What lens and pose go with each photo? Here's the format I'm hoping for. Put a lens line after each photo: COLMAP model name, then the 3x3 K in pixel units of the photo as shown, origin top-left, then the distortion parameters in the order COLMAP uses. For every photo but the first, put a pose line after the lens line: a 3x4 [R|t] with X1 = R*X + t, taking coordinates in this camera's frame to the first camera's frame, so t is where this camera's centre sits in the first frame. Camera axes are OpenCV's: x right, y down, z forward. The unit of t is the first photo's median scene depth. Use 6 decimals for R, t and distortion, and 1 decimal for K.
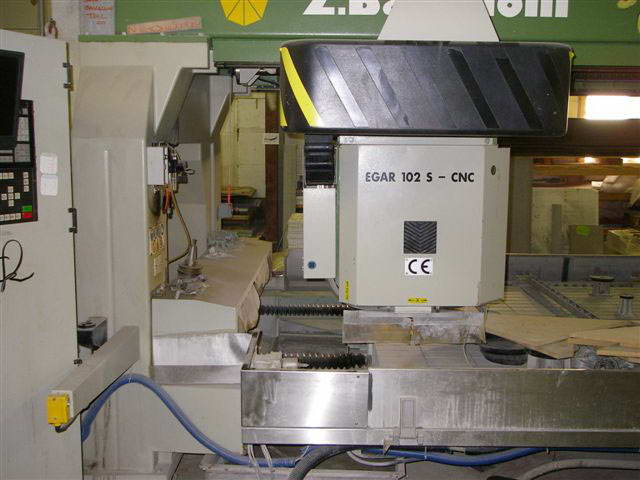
lens RADIAL K [[718.4, 0, 320.0], [0, 718.4, 240.0], [0, 0, 1]] dist [-0.017744, 0.005429]
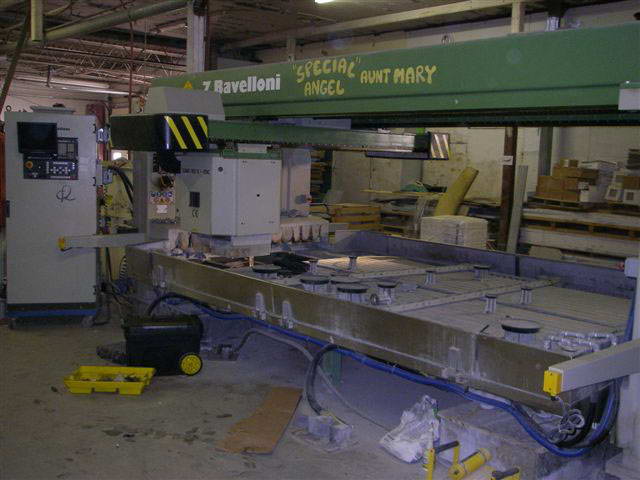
lens RADIAL K [[718.4, 0, 320.0], [0, 718.4, 240.0], [0, 0, 1]] dist [-0.017744, 0.005429]
pose [[0.668310, 0.099843, -0.737152, 2.403147], [-0.124643, 0.991972, 0.021354, 0.028854], [0.733366, 0.077610, 0.675389, -0.195541]]
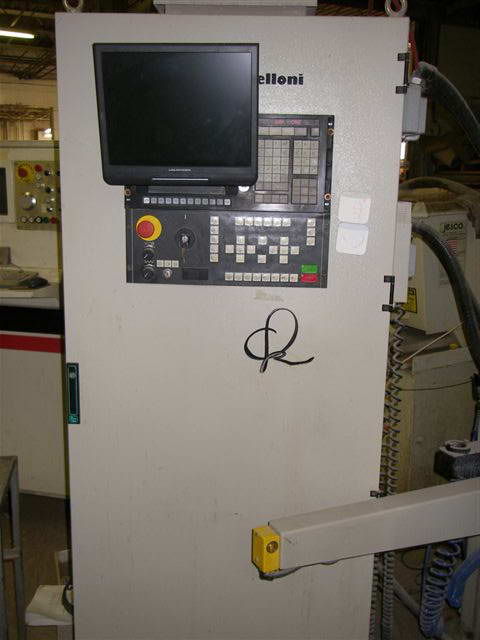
lens RADIAL K [[718.4, 0, 240.0], [0, 718.4, 320.0], [0, 0, 1]] dist [-0.017744, 0.005429]
pose [[0.431582, 0.166731, -0.886531, 0.216856], [-0.130696, 0.983958, 0.121429, -0.072317], [0.892555, 0.063460, 0.446450, 0.616675]]
